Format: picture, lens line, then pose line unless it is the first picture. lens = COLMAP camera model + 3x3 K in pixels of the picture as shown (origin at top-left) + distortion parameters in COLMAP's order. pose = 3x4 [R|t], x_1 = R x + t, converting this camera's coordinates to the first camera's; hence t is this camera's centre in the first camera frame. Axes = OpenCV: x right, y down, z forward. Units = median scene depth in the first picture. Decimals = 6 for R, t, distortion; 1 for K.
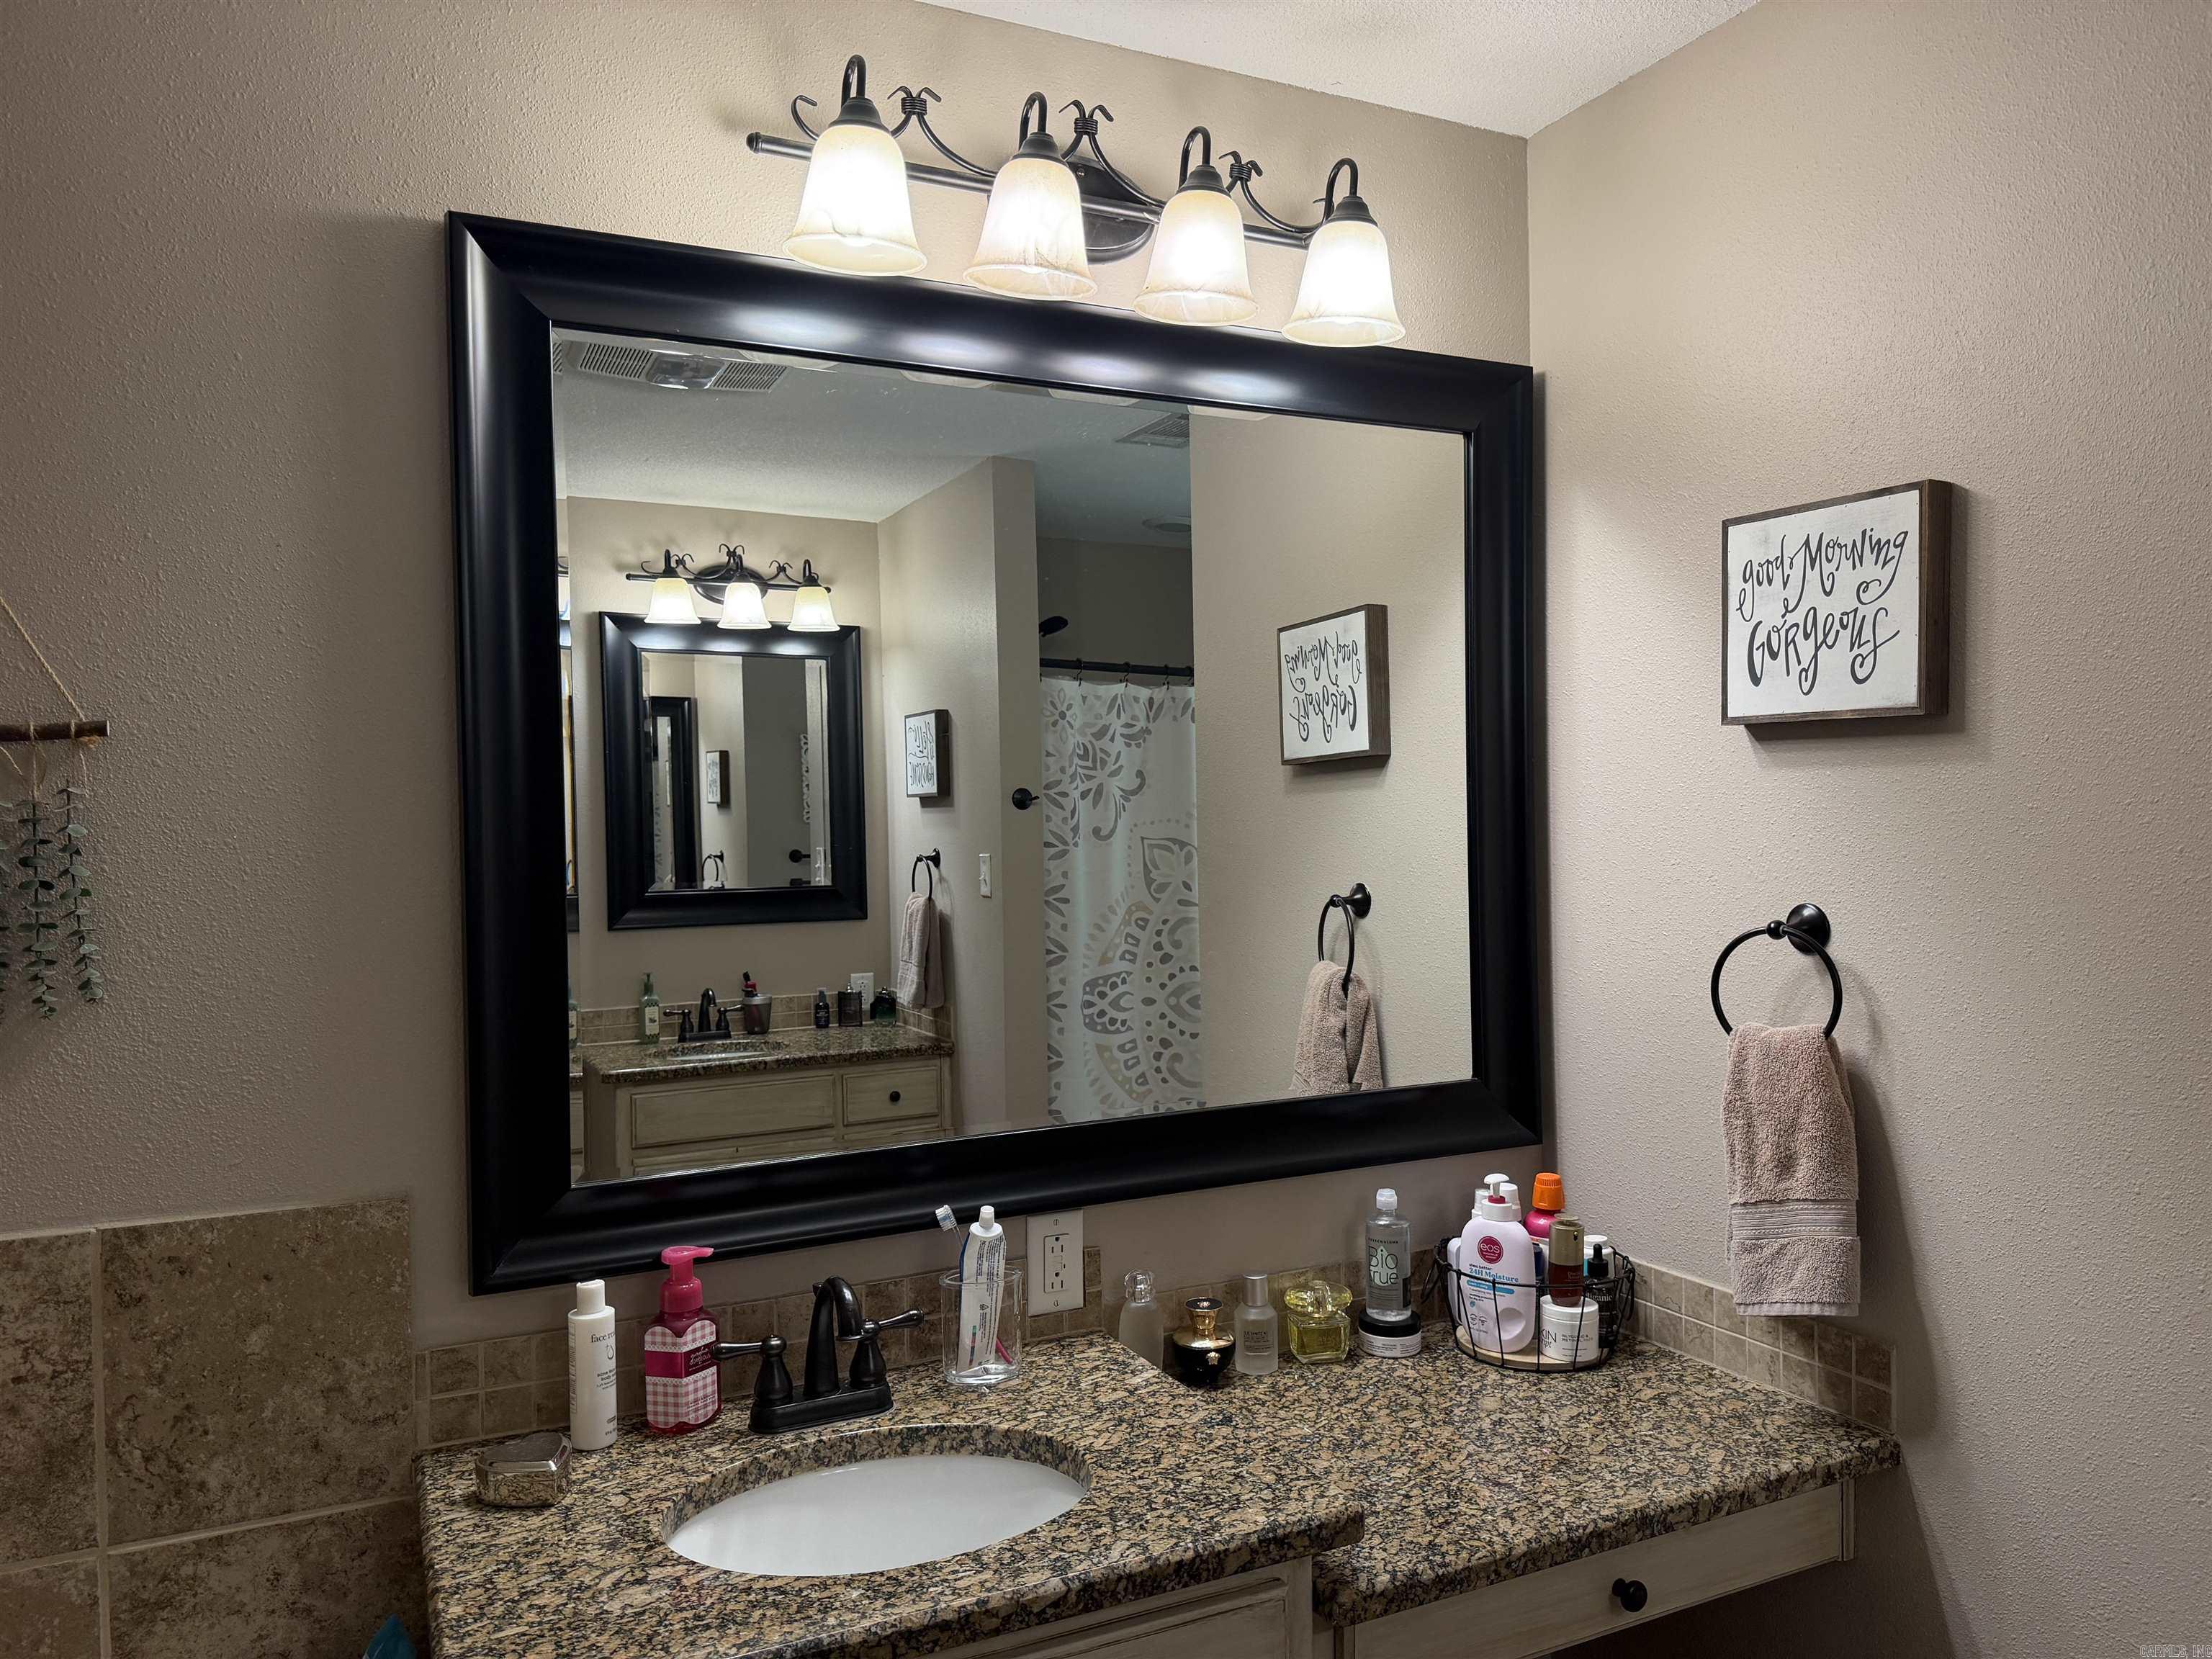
lens RADIAL K [[1545.6, 0, 1106.0], [0, 1545.6, 829.5], [0, 0, 1]] dist [0.060789, -0.094649]
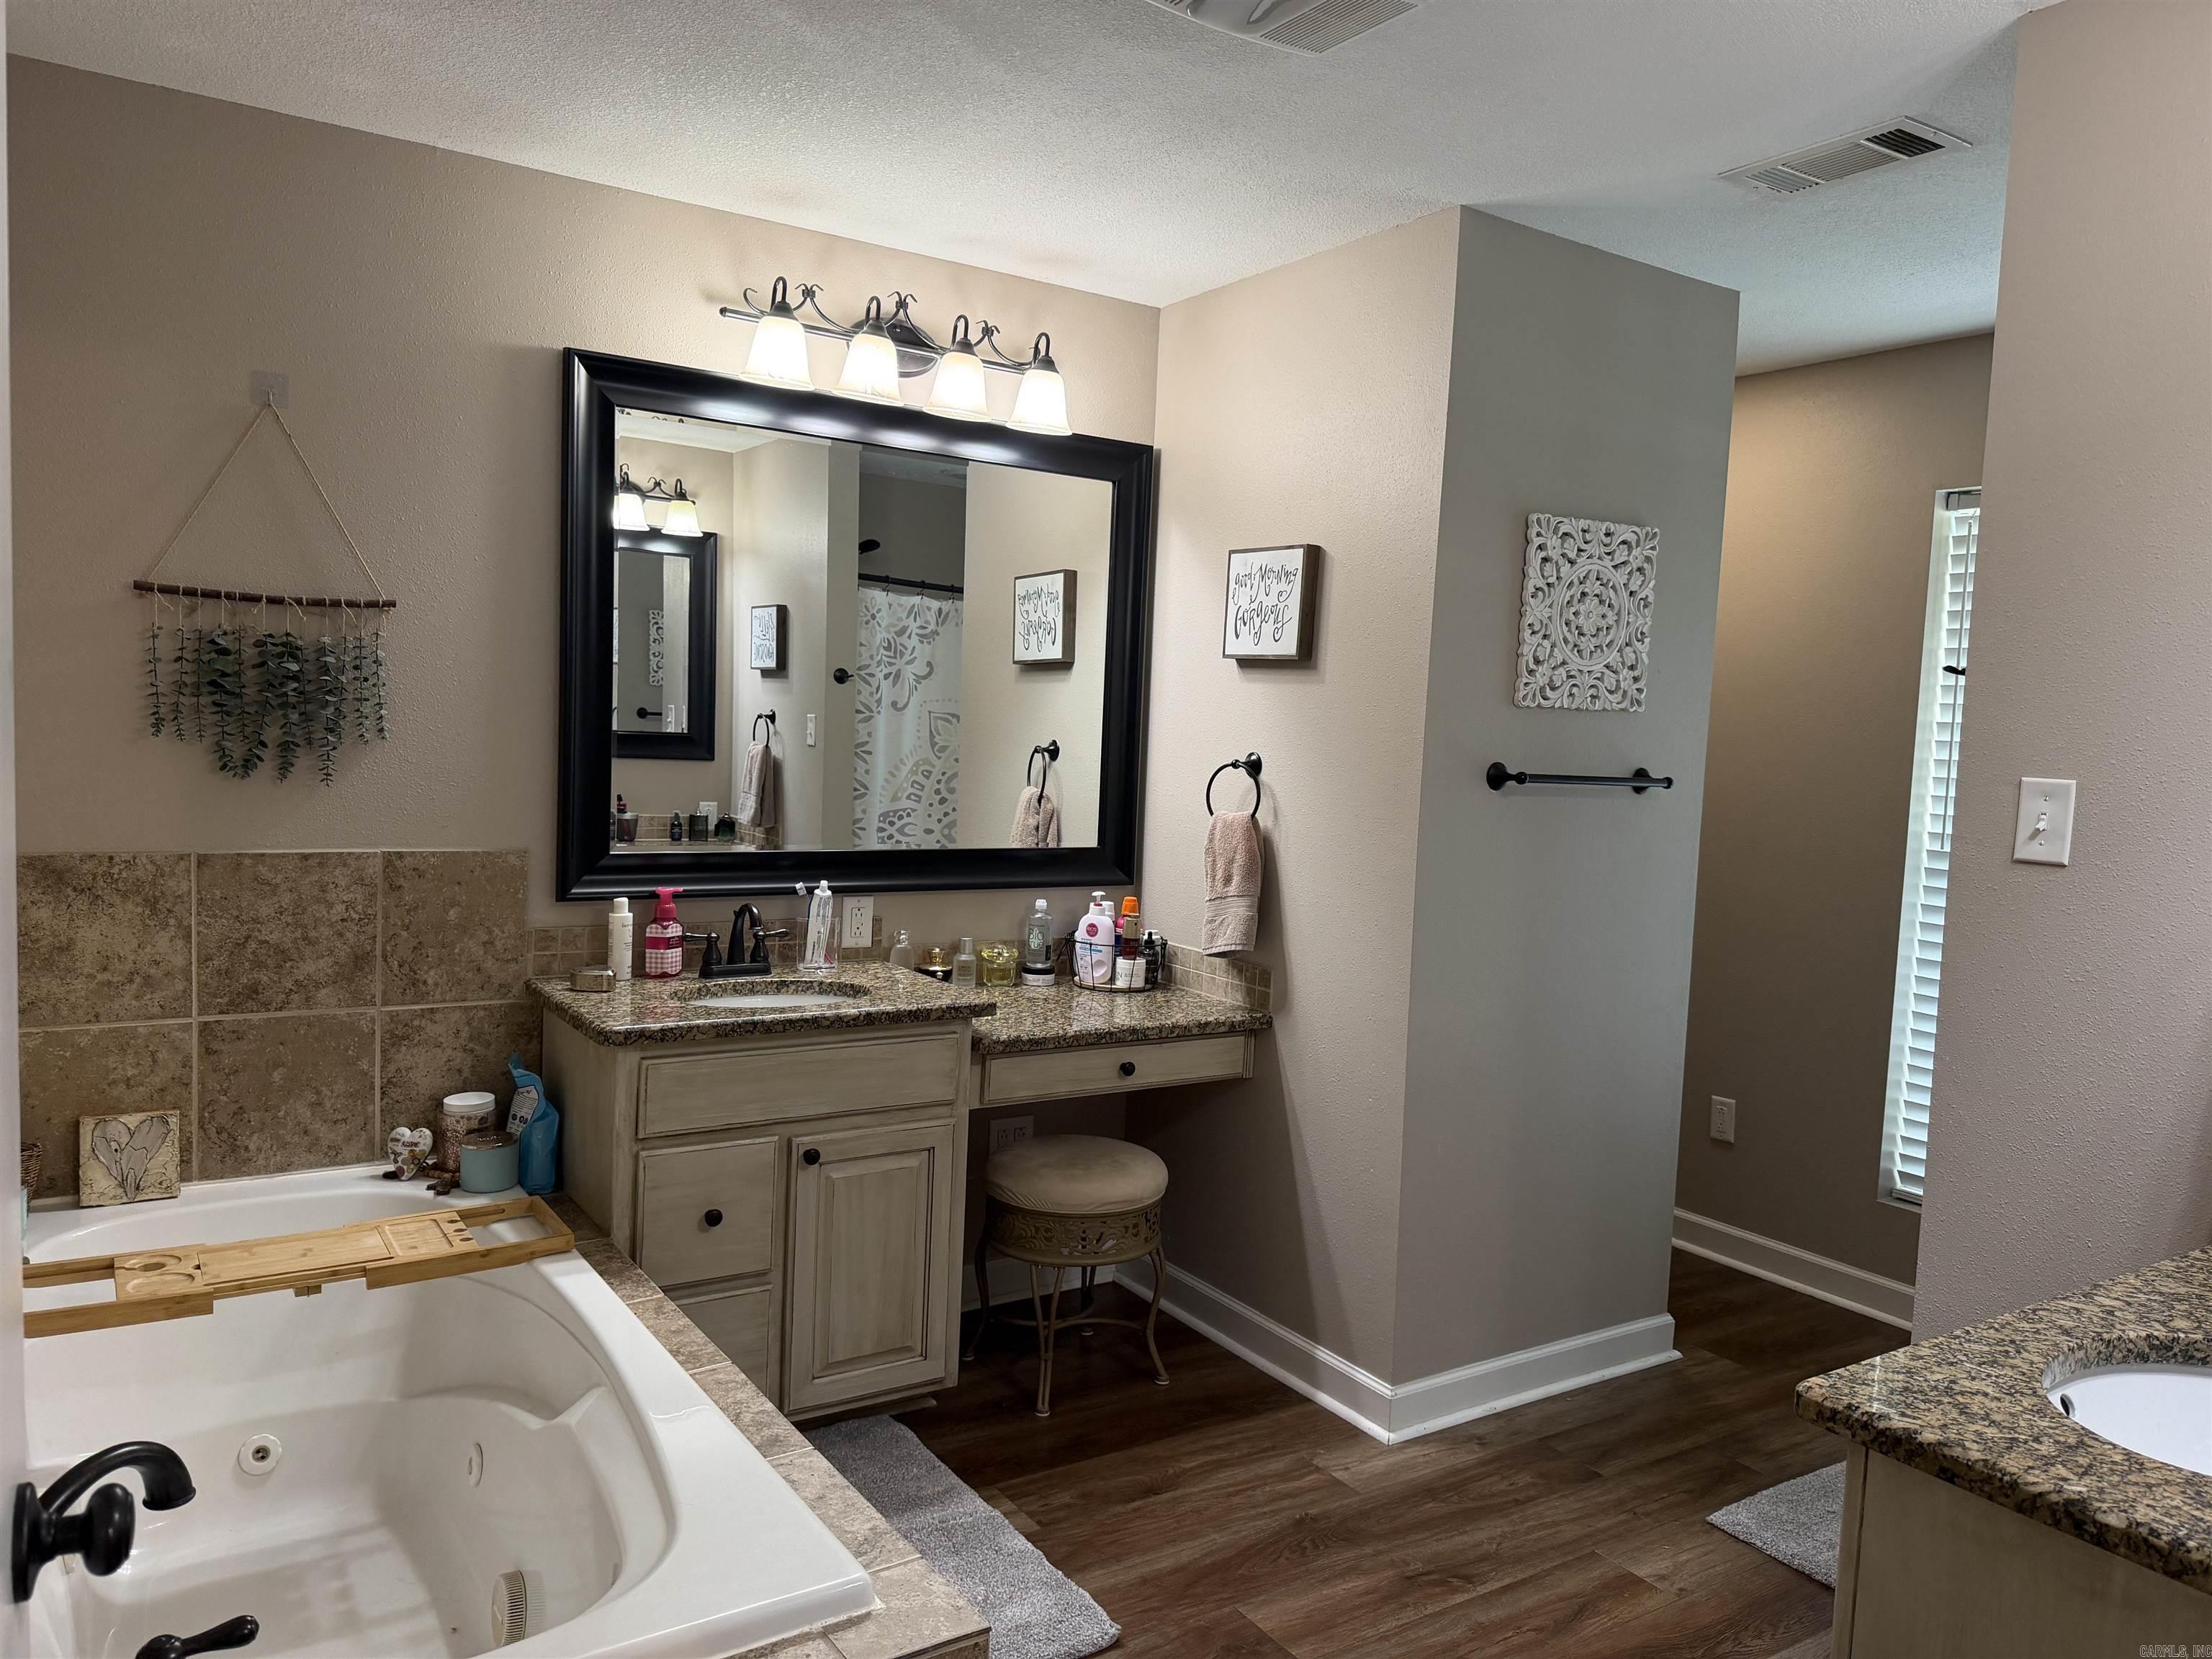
lens RADIAL K [[1556.9, 0, 1115.2], [0, 1556.9, 842.8], [0, 0, 1]] dist [0.116483, -0.176606]
pose [[0.989692, 0.051042, 0.133805, 0.017968], [-0.060853, 0.995669, 0.070286, 0.031665], [-0.129638, -0.077704, 0.988512, -0.873395]]
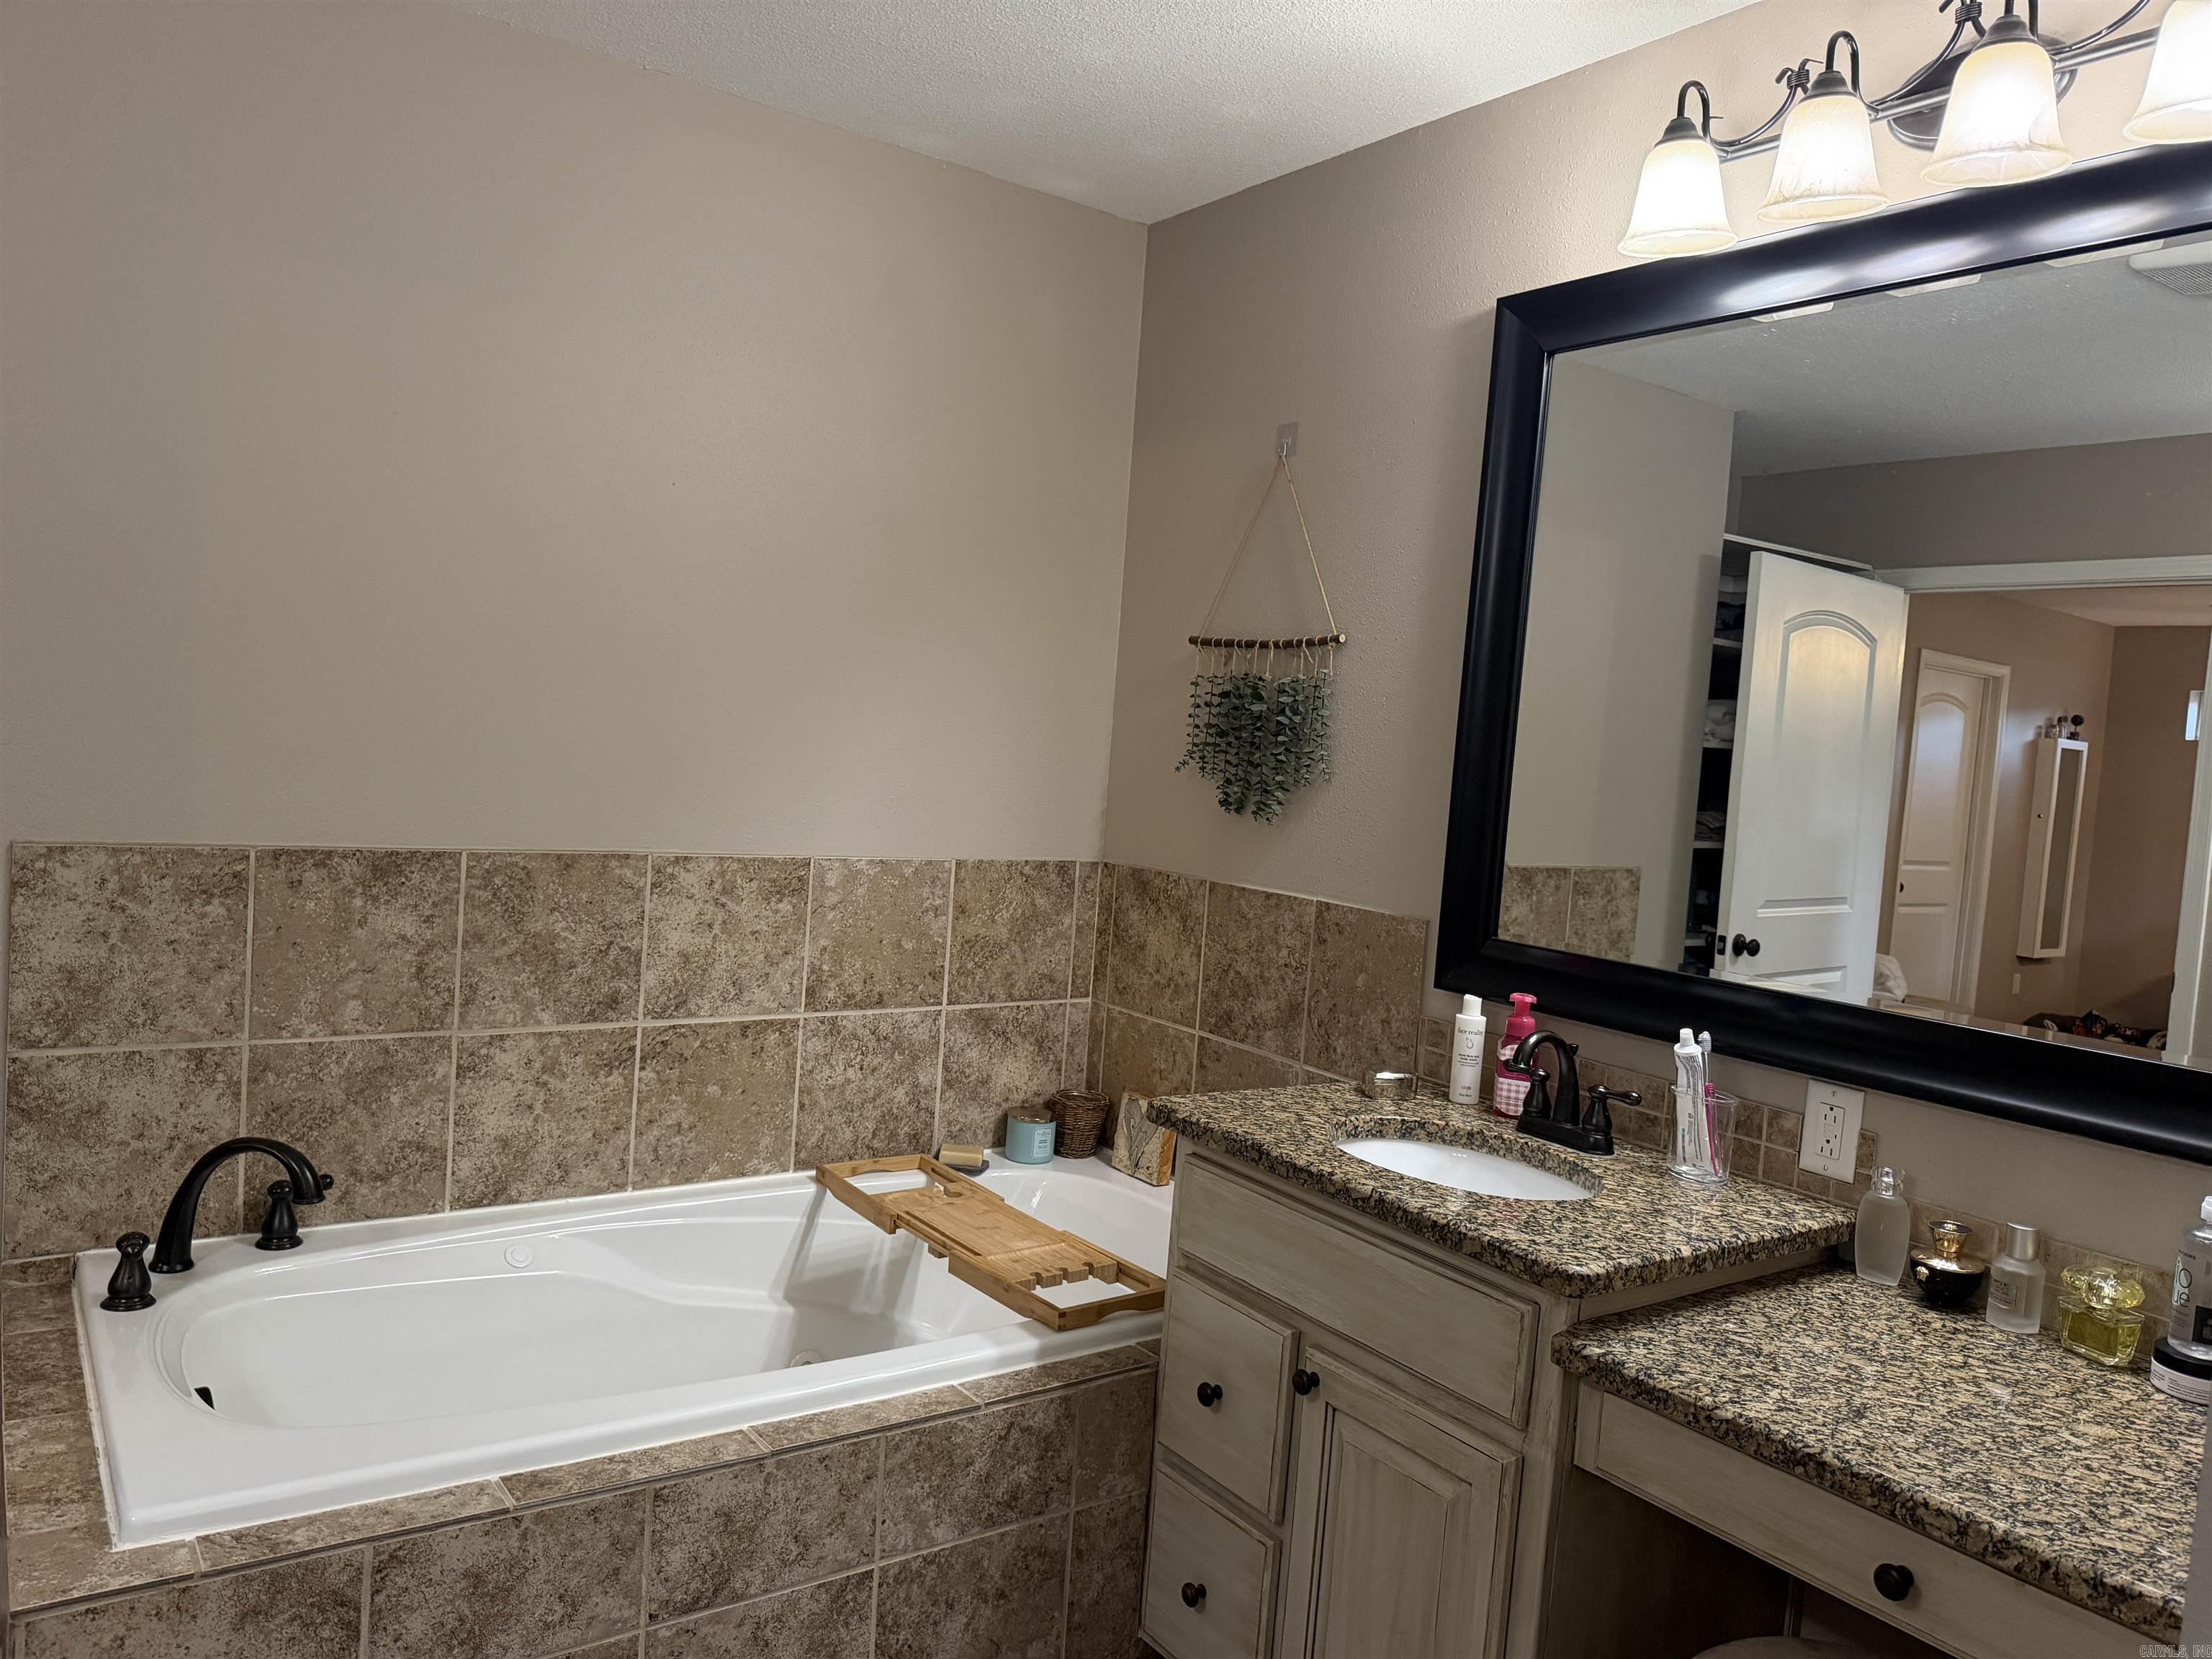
lens RADIAL K [[1533.5, 0, 1133.3], [0, 1533.5, 827.5], [0, 0, 1]] dist [0.029388, -0.081481]
pose [[0.166900, 0.085459, -0.982263, 0.873776], [-0.081421, 0.994029, 0.072649, 0.036873], [0.982606, 0.067852, 0.172862, 0.332908]]
